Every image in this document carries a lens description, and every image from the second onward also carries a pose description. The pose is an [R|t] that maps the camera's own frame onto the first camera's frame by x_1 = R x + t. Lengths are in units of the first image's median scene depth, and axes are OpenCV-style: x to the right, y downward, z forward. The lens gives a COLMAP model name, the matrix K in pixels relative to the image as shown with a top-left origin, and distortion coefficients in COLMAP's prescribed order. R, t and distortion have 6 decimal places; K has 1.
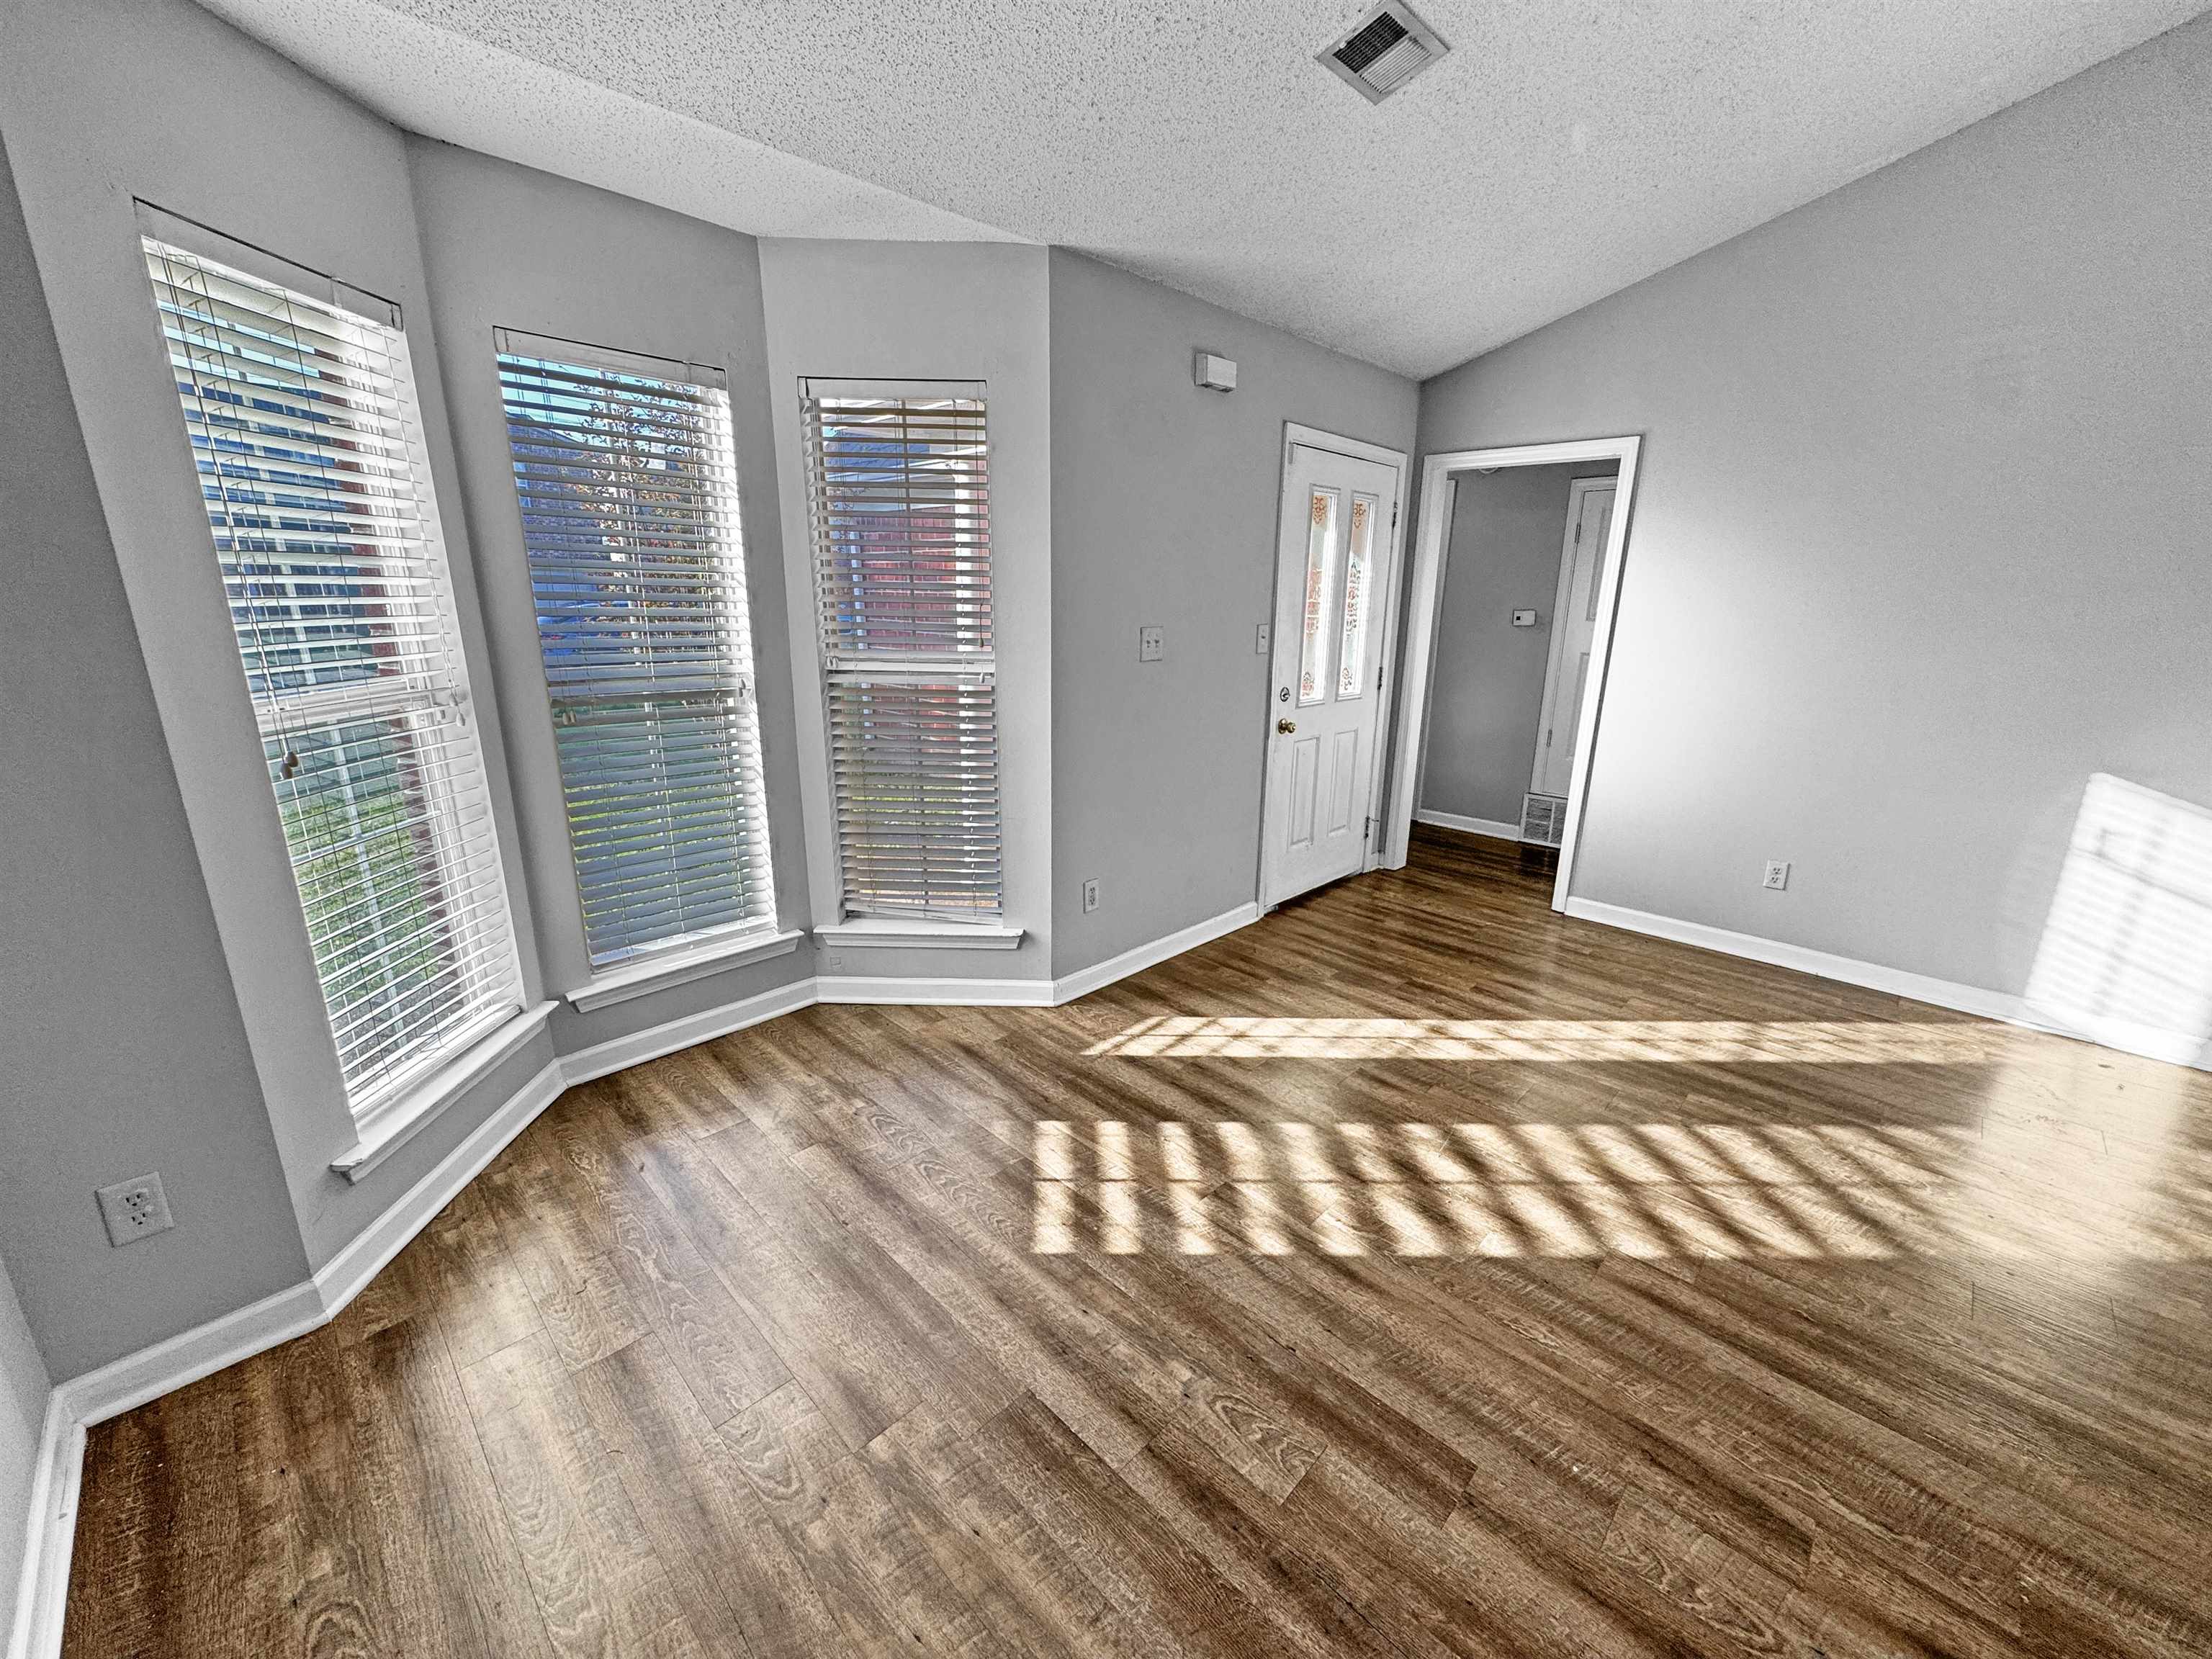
lens RADIAL K [[876.6, 0, 1098.9], [0, 876.6, 827.8], [0, 0, 1]] dist [-0.002534, -0.000146]
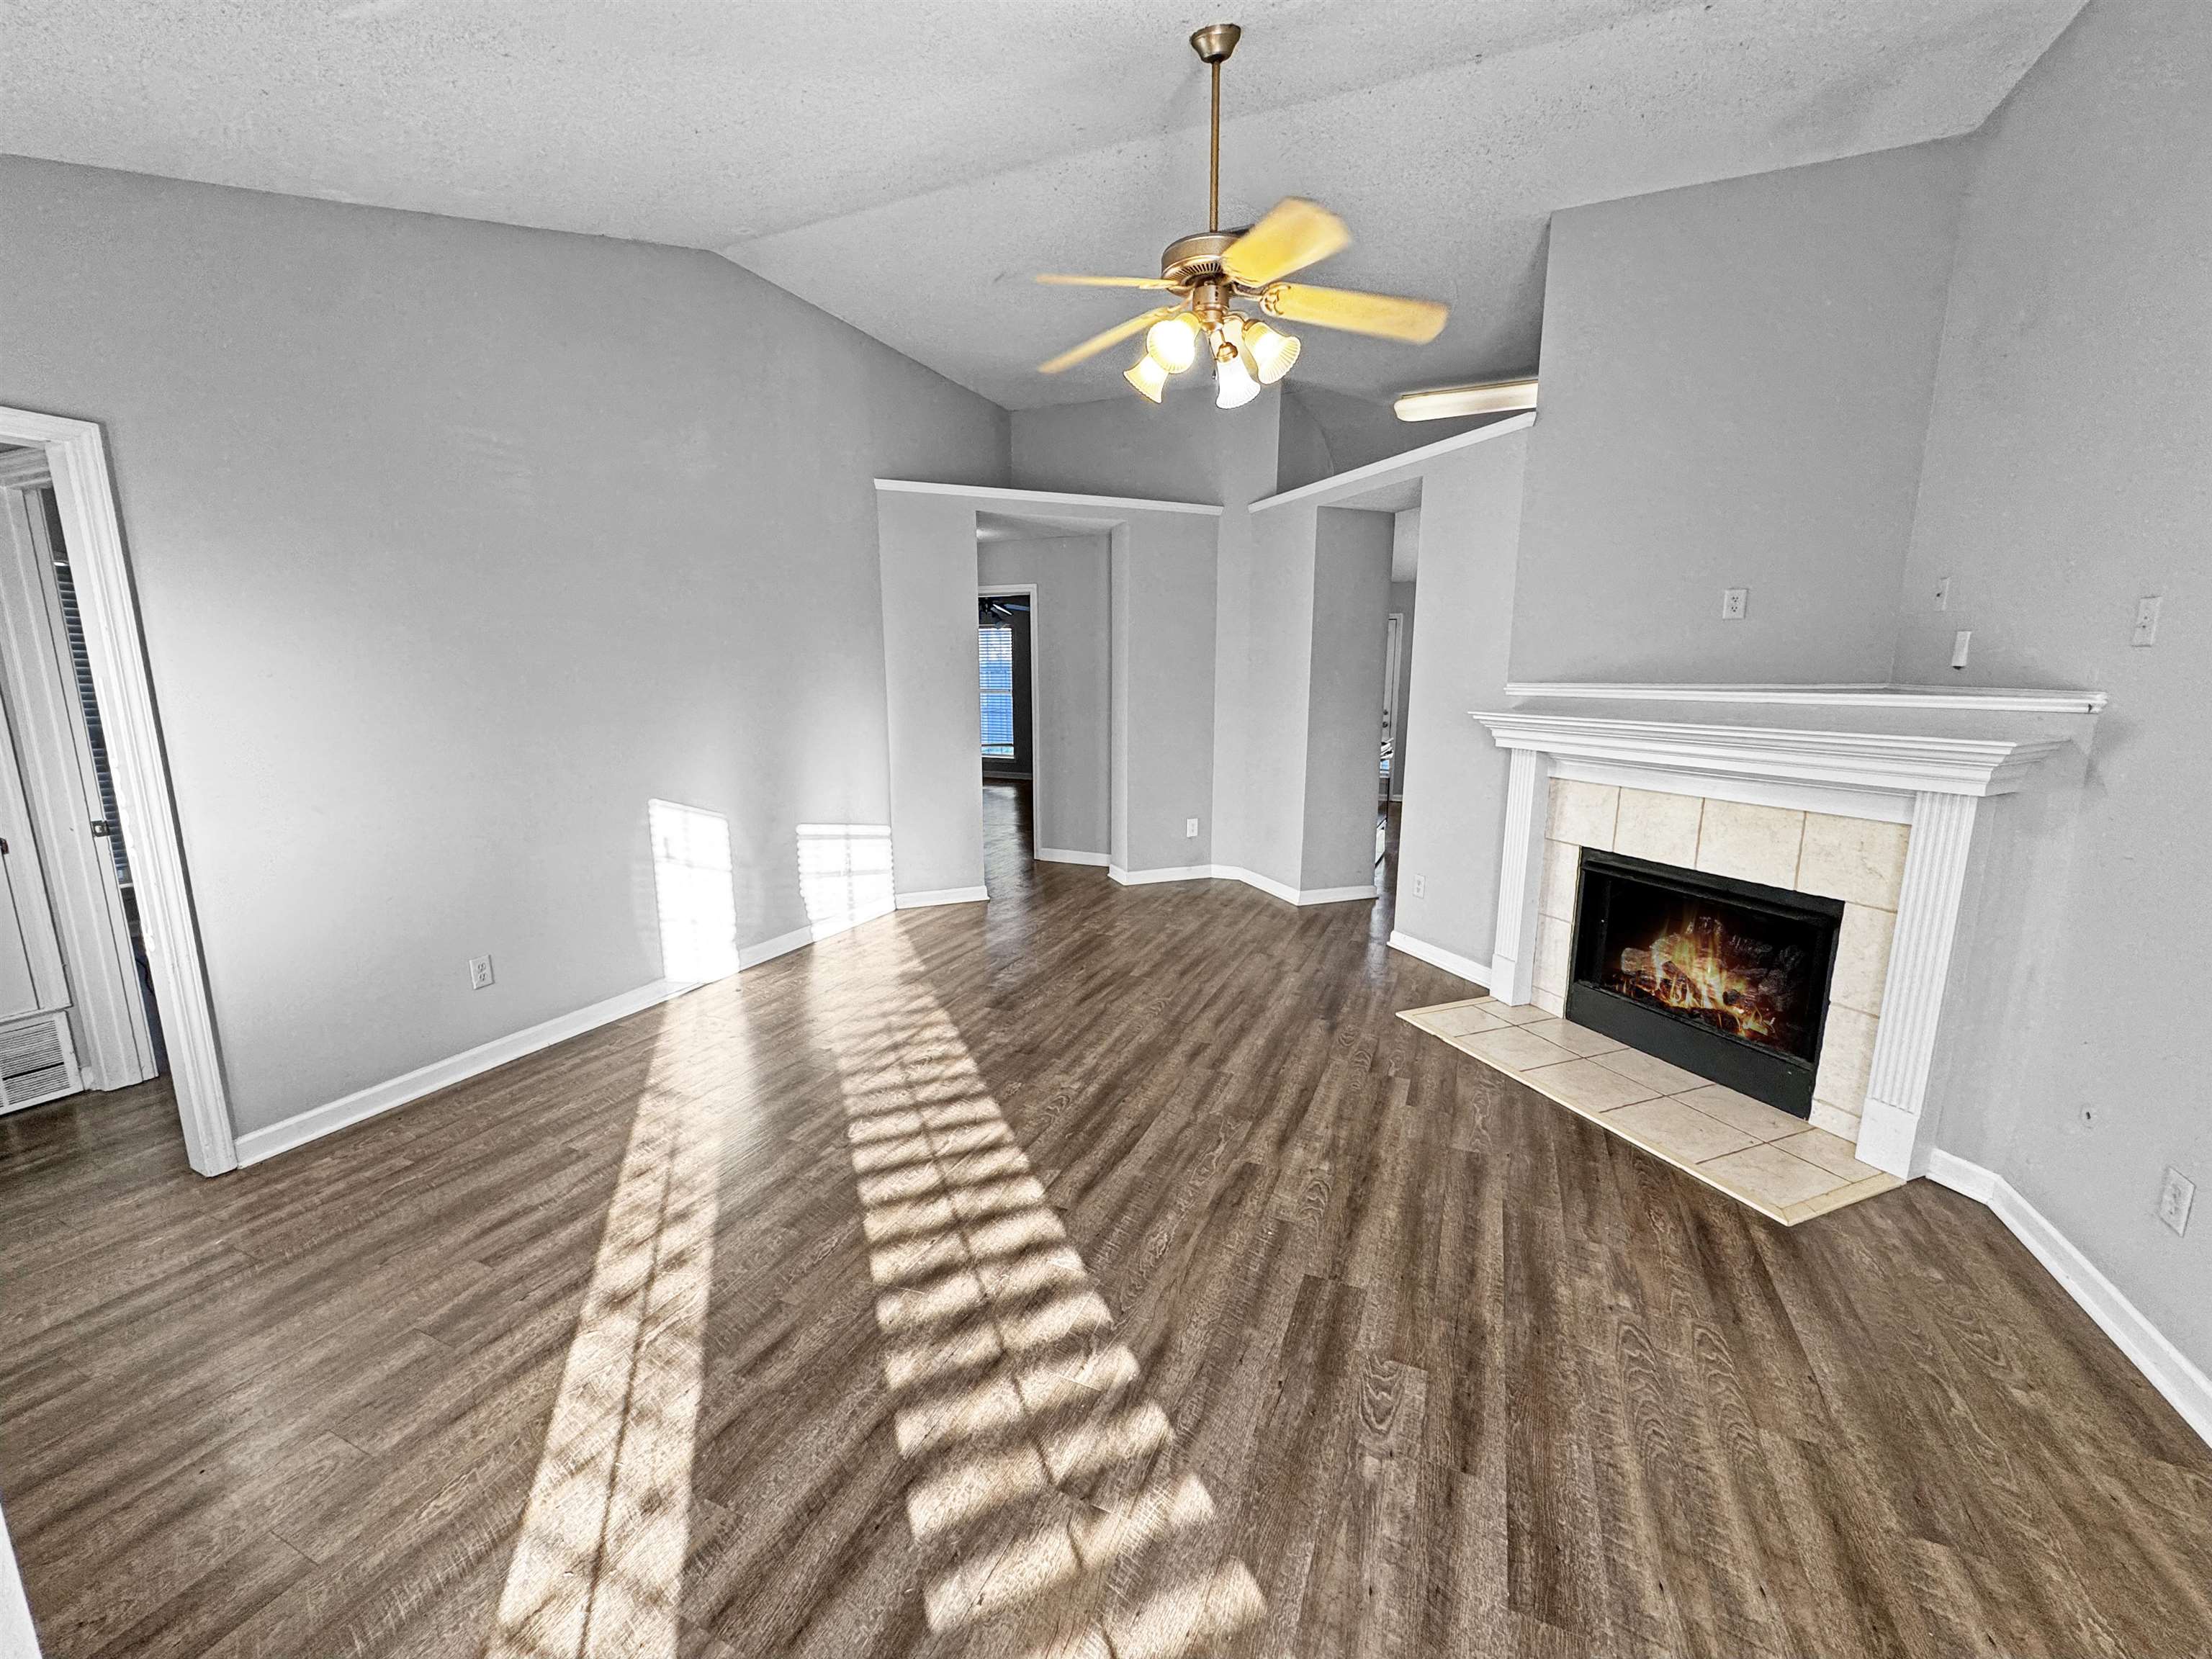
lens RADIAL K [[876.6, 0, 1121.0], [0, 876.6, 821.3], [0, 0, 1]] dist [-0.002534, -0.000146]
pose [[-0.371183, -0.167964, 0.913242, -0.398022], [0.238623, 0.933220, 0.268625, -0.258456], [-0.897375, 0.317630, -0.306315, 0.926705]]
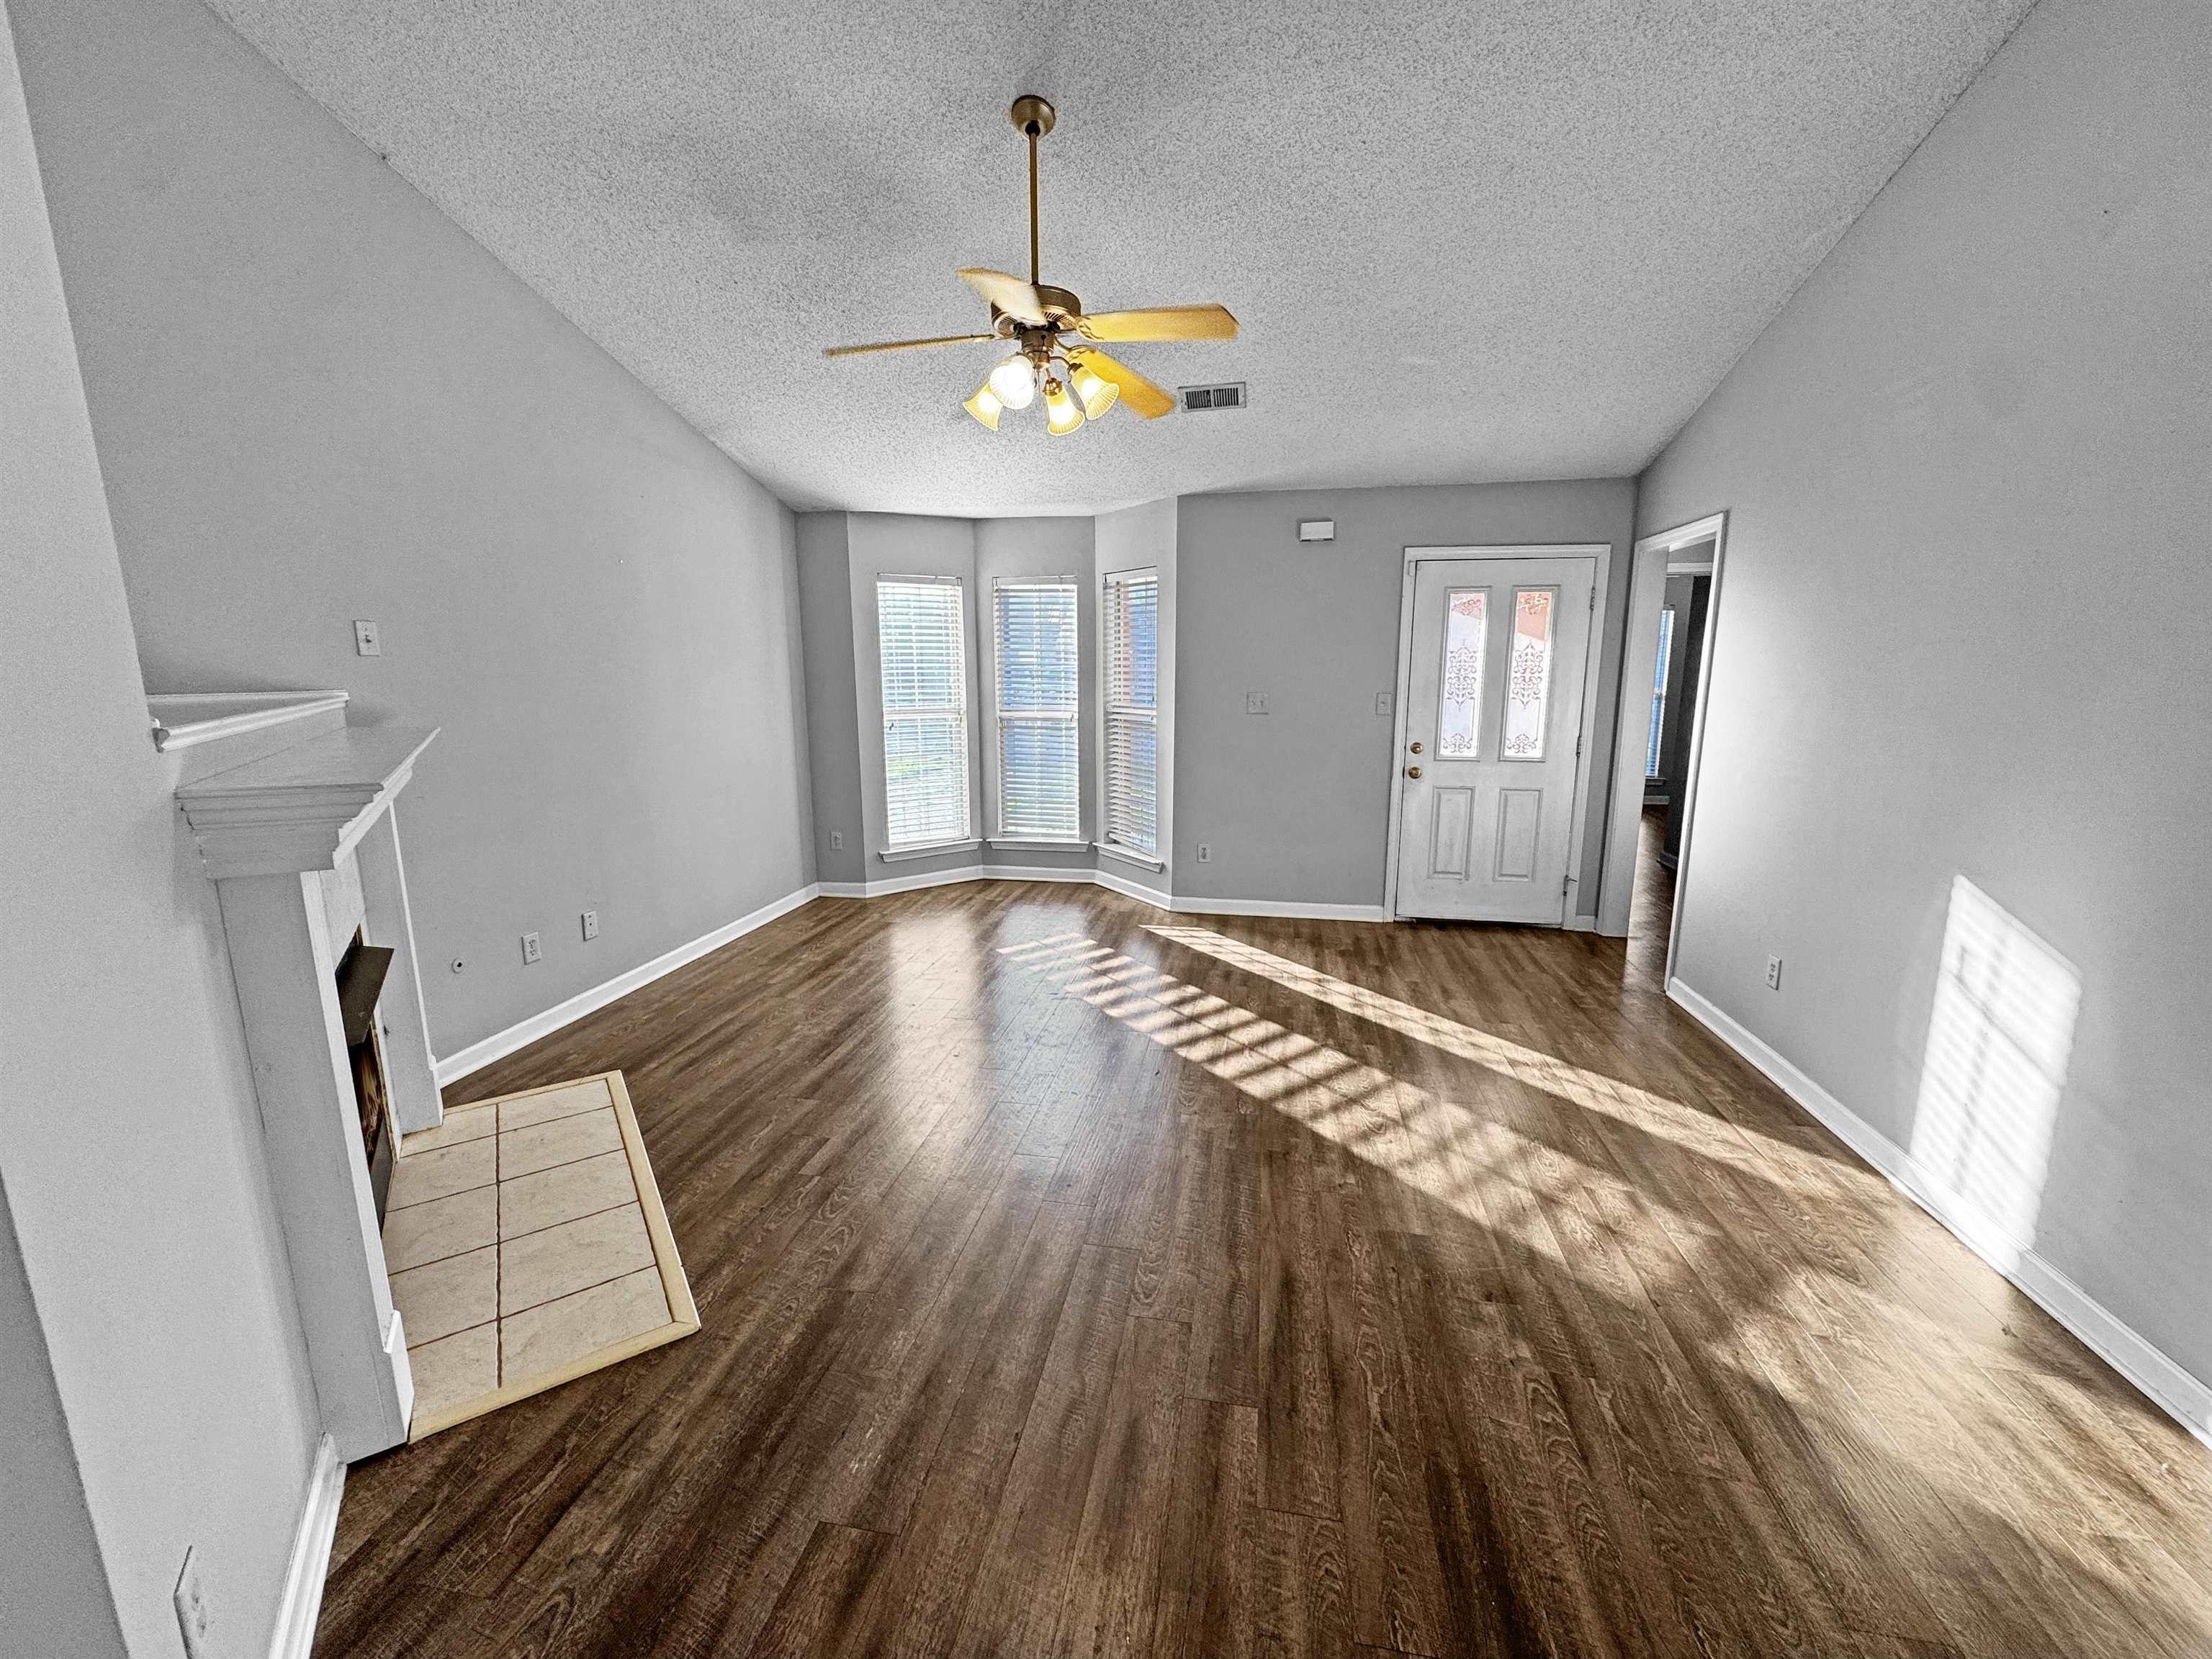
lens RADIAL K [[876.6, 0, 1101.4], [0, 876.6, 827.3], [0, 0, 1]] dist [-0.002534, -0.000146]
pose [[0.552919, 0.133604, -0.822454, 1.627071], [-0.207730, 0.977997, 0.019218, 0.051283], [0.806925, 0.160222, 0.568507, -0.129938]]
